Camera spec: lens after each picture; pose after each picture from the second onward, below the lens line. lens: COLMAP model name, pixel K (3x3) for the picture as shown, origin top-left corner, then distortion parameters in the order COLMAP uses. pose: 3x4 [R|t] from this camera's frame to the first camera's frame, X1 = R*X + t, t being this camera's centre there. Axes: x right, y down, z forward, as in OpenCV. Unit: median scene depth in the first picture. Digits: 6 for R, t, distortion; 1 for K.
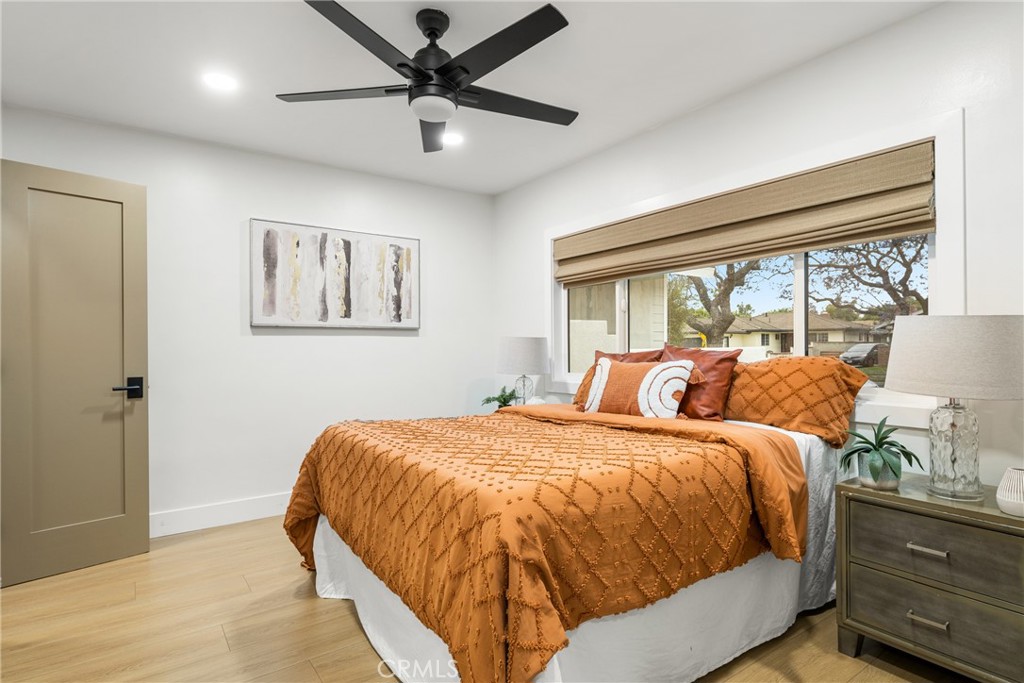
lens RADIAL K [[522.0, 0, 509.4], [0, 522.0, 350.0], [0, 0, 1]] dist [-0.001500, -0.000740]
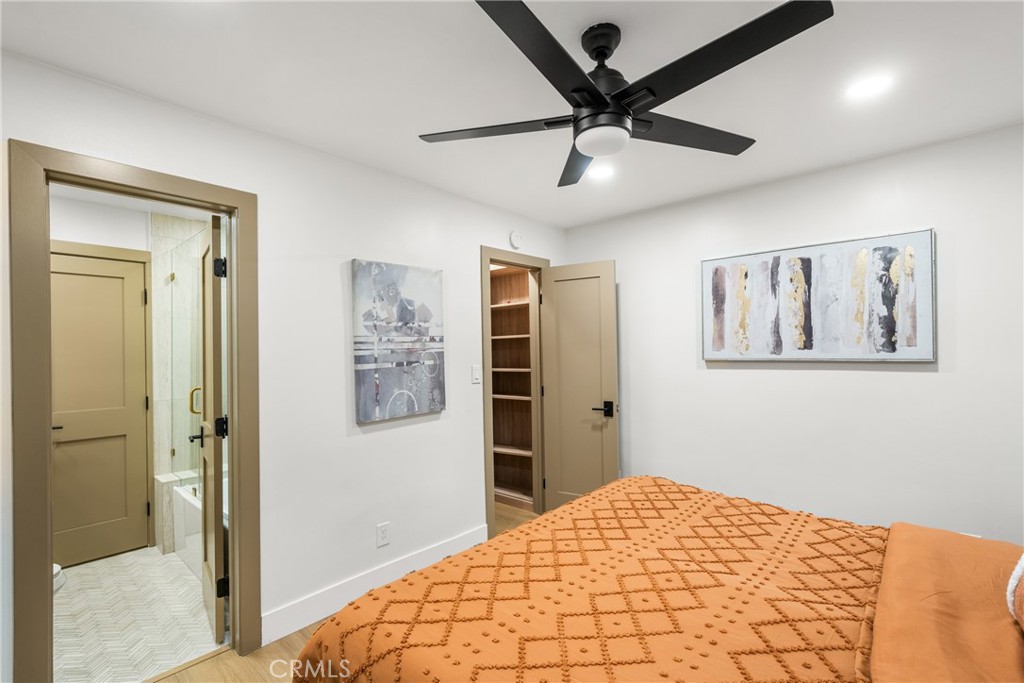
lens RADIAL K [[473.4, 0, 520.3], [0, 473.4, 352.5], [0, 0, 1]] dist [0.001549, -0.000037]
pose [[0.225590, 0.003269, -0.974217, 0.339073], [0.004507, 0.999980, 0.004399, -0.063295], [0.974212, -0.005383, 0.225571, 0.380357]]
